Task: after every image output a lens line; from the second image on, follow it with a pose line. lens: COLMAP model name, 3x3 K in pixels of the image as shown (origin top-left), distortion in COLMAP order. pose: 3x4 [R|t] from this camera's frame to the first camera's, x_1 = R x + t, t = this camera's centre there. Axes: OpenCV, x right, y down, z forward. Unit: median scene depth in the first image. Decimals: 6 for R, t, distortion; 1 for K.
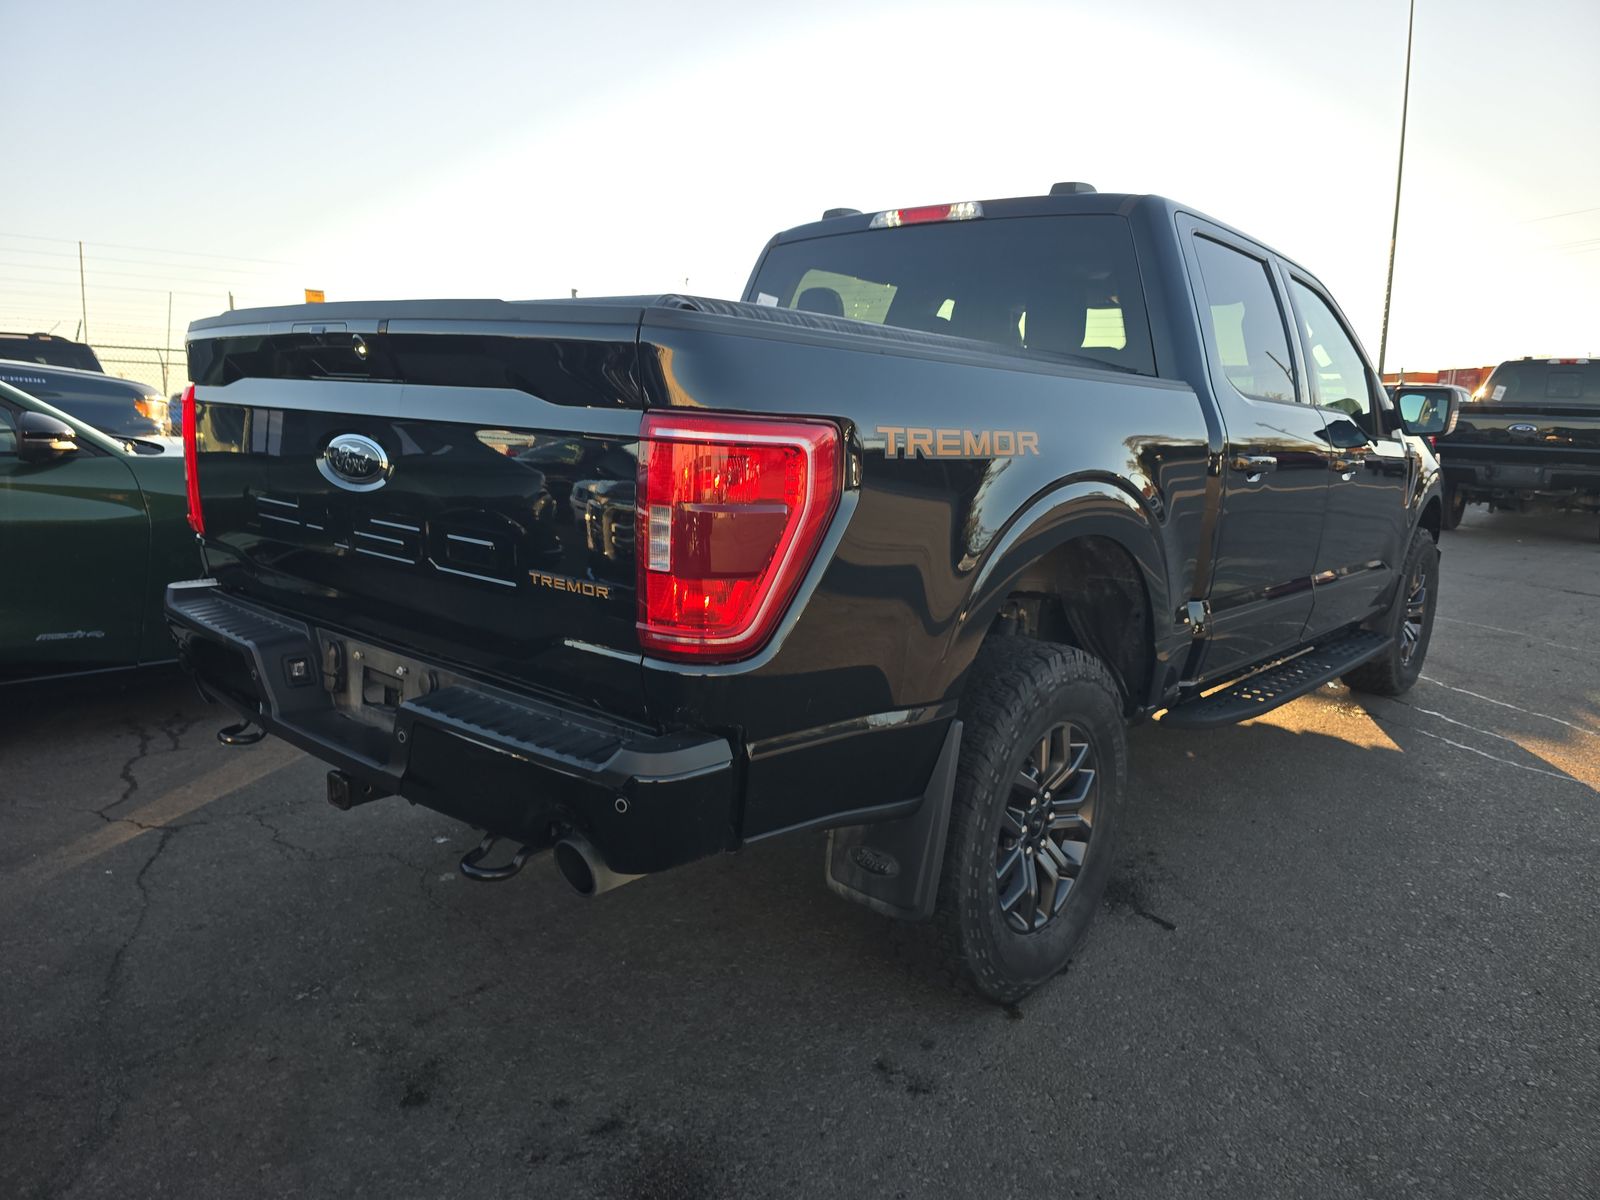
lens RADIAL K [[1068.0, 0, 804.4], [0, 1068.0, 597.6], [0, 0, 1]] dist [0.078472, -0.076198]
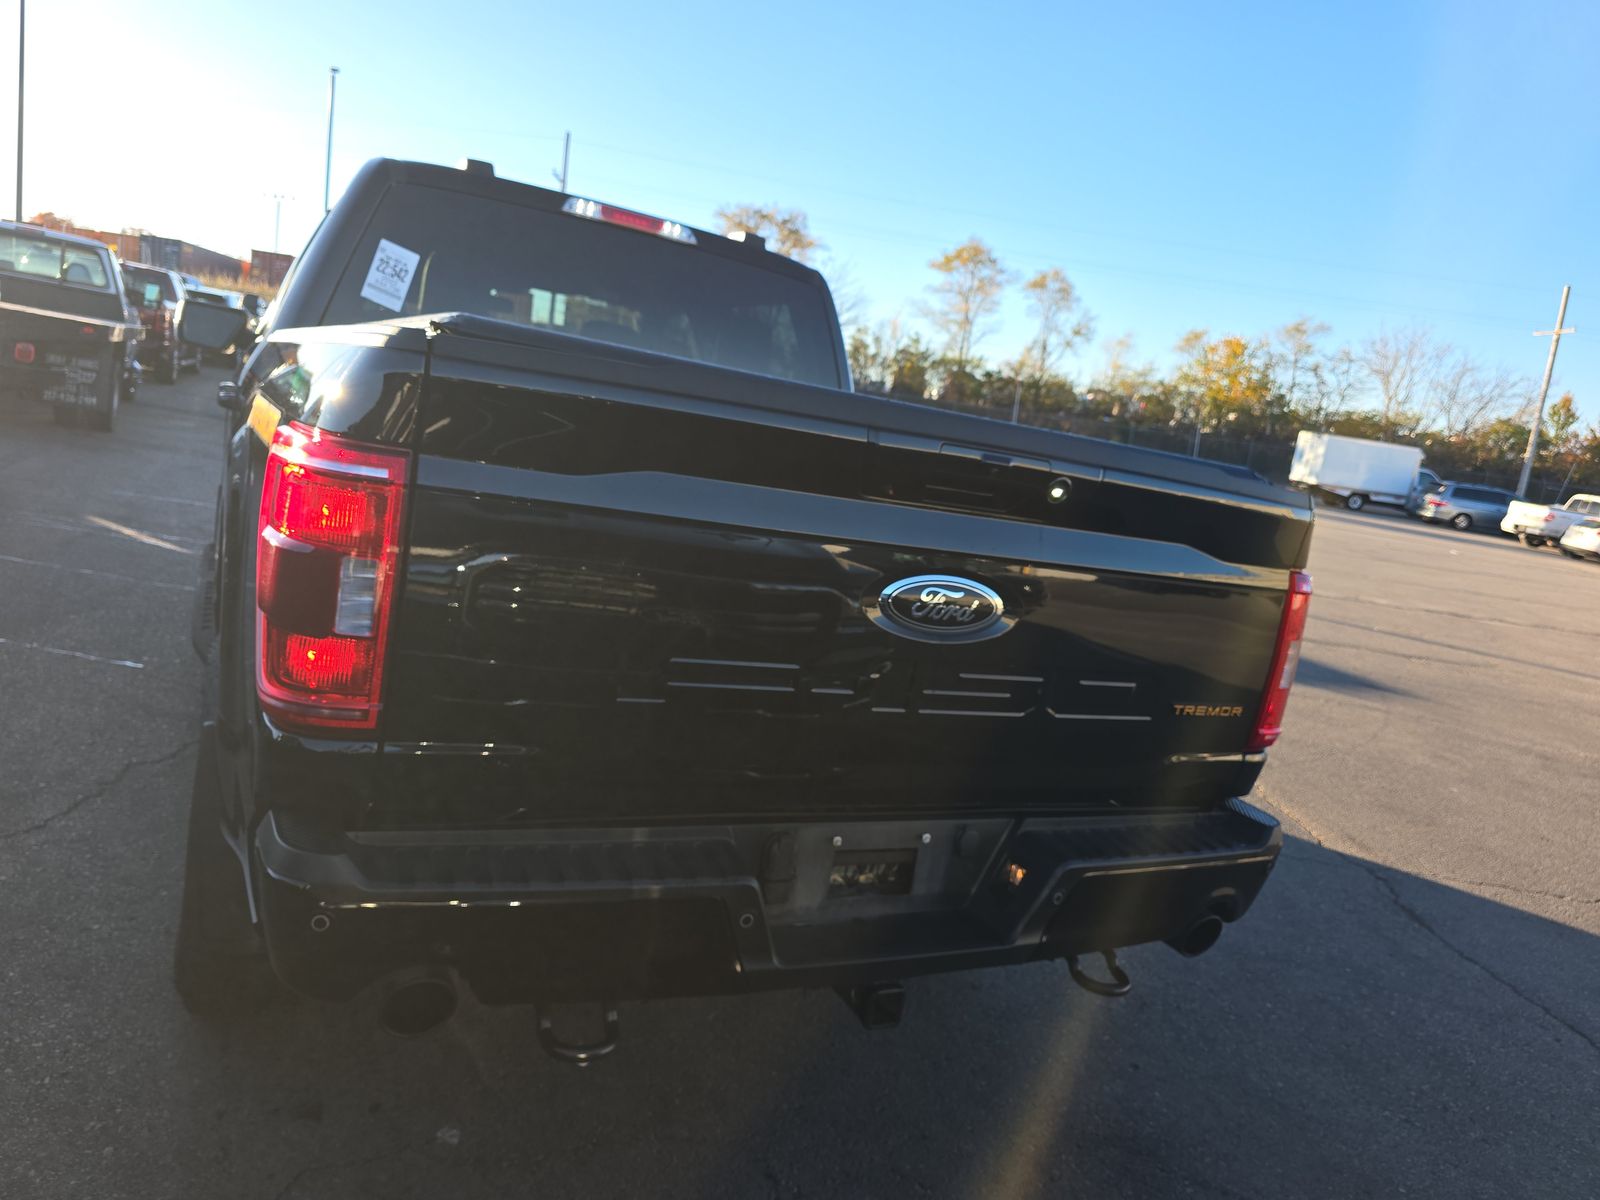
lens RADIAL K [[1074.2, 0, 808.2], [0, 1074.2, 599.8], [0, 0, 1]] dist [0.067744, -0.066663]
pose [[0.370319, -0.125094, 0.920443, -1.209532], [0.009154, 0.991334, 0.131046, -0.241937], [-0.928860, -0.040103, 0.368254, 0.804539]]
